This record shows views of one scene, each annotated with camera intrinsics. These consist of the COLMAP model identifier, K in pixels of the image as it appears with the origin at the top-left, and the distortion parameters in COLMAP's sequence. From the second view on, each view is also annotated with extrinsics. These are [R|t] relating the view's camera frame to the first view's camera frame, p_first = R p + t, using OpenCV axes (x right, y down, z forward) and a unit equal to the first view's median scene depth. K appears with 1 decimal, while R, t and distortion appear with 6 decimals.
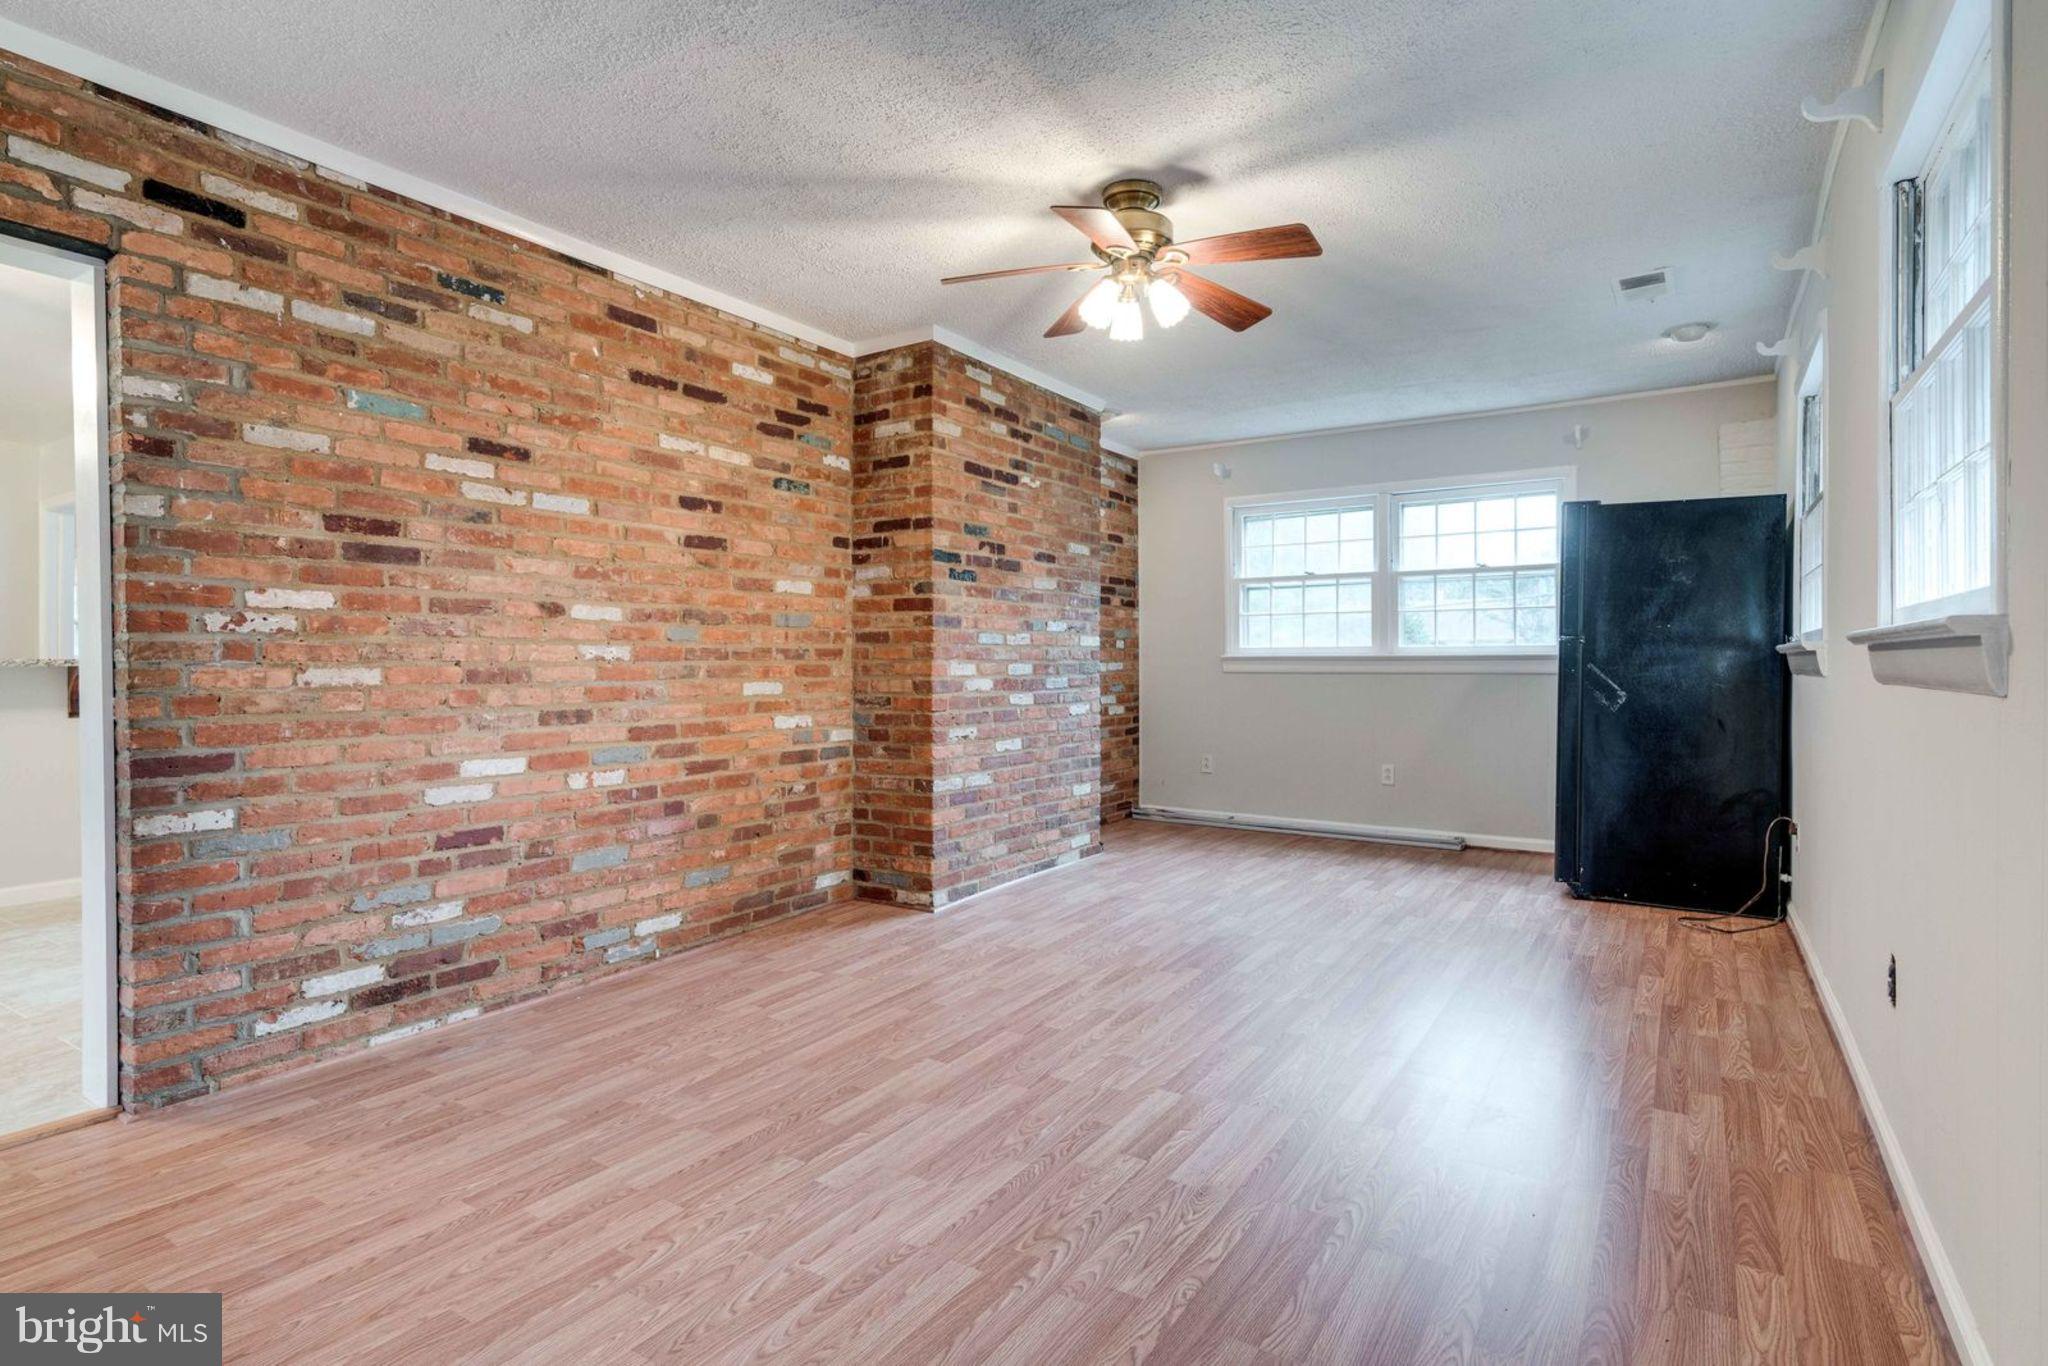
lens RADIAL K [[1009.2, 0, 1020.6], [0, 1009.2, 676.7], [0, 0, 1]] dist [-0.000478, 0.002254]
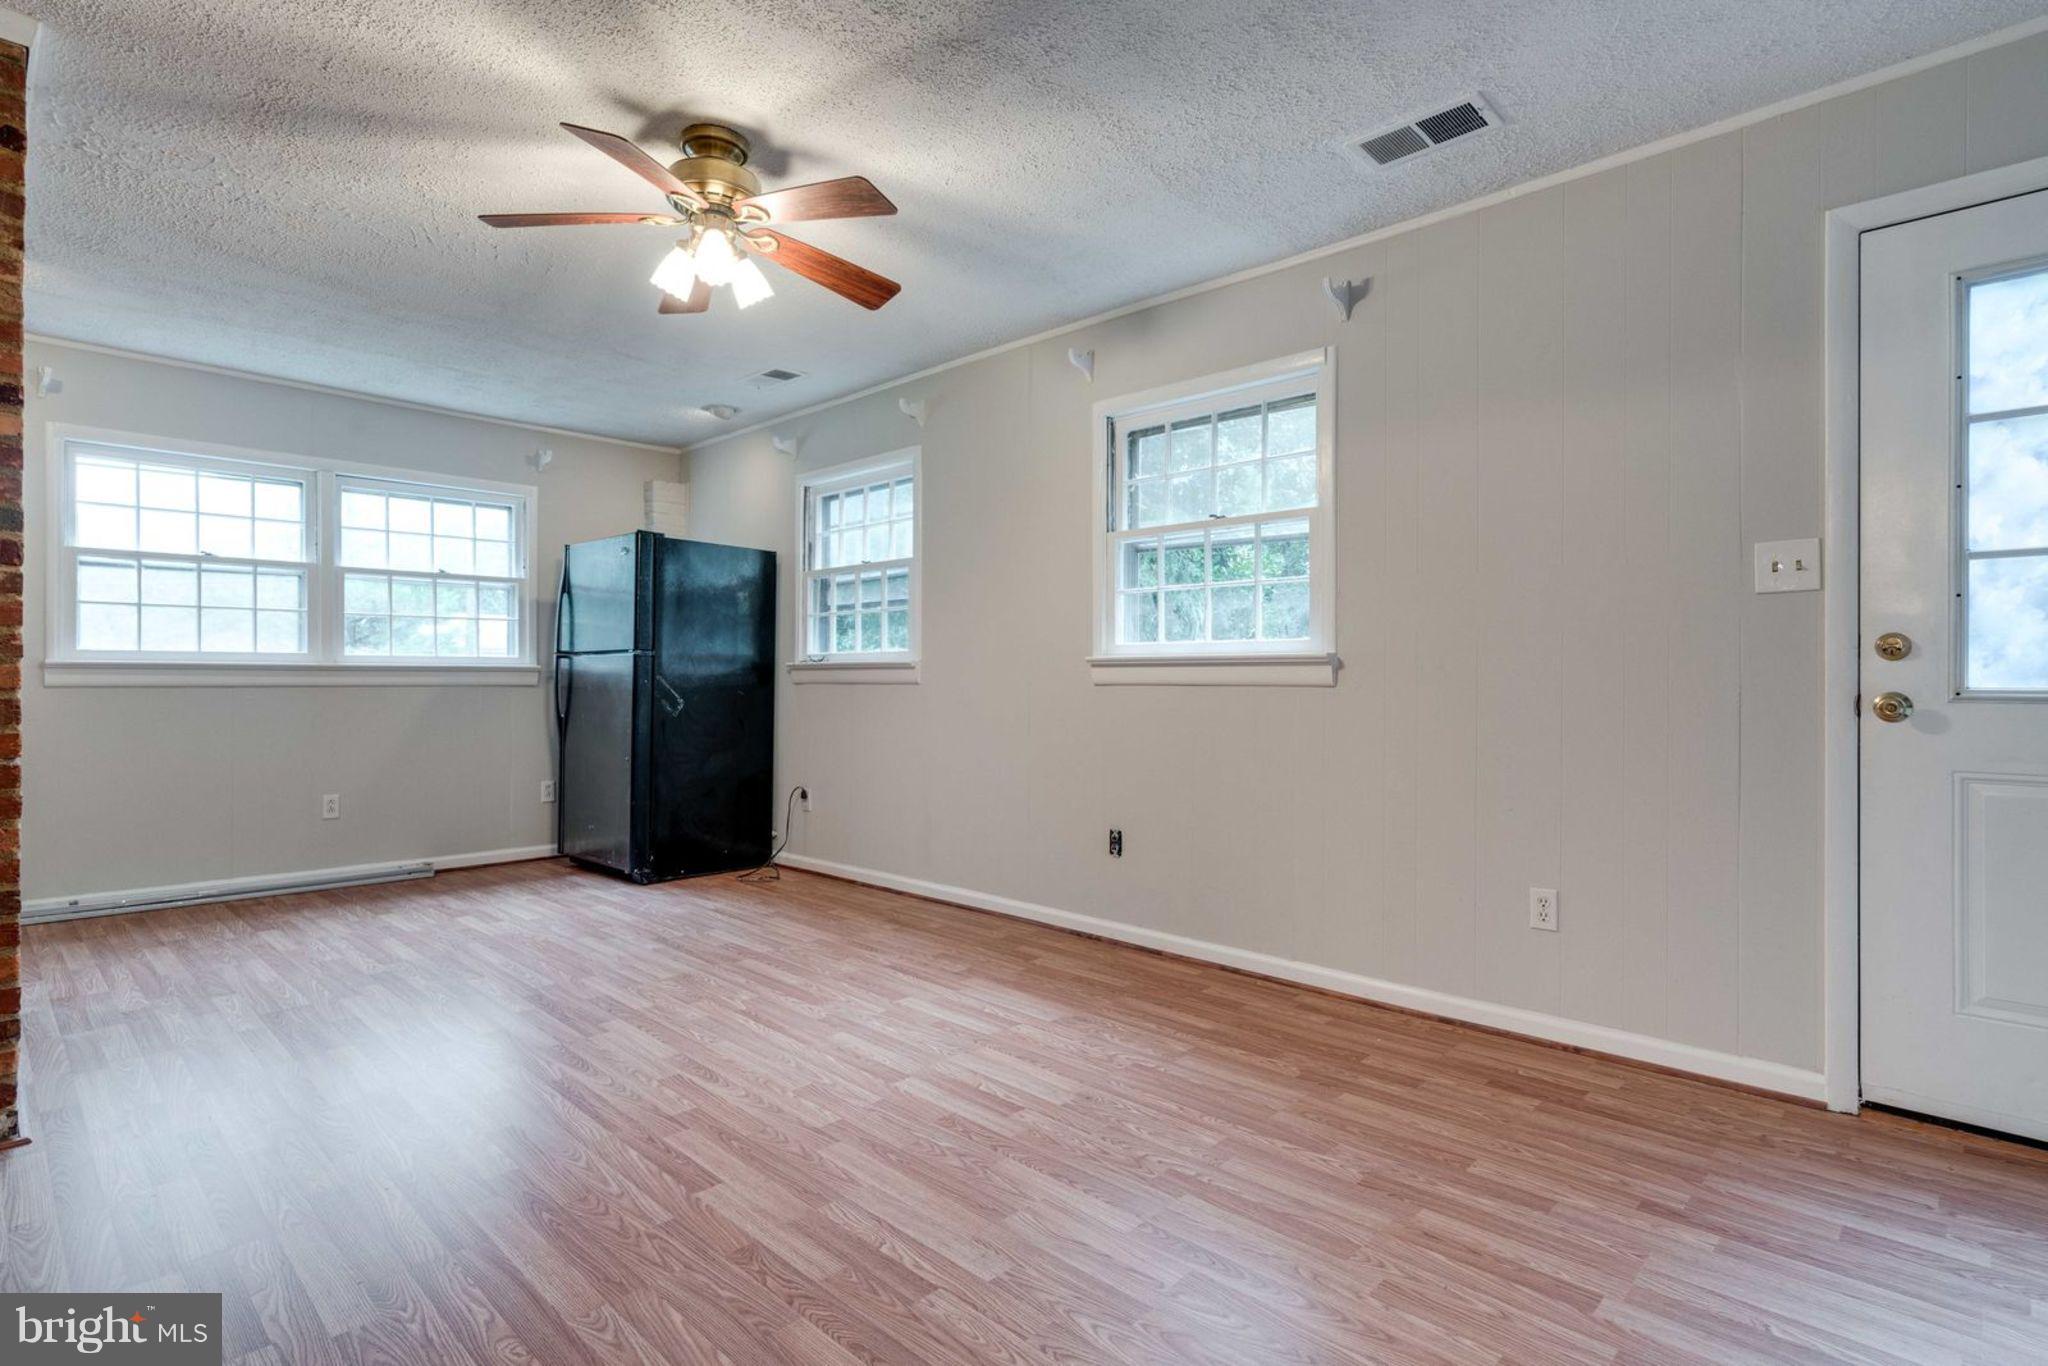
lens RADIAL K [[1009.2, 0, 1020.6], [0, 1009.2, 676.7], [0, 0, 1]] dist [-0.000478, 0.002254]
pose [[0.203730, 0.004611, 0.979016, -0.733180], [0.011696, 0.999906, -0.007143, 0.004037], [-0.978957, 0.012906, 0.203657, 0.574868]]
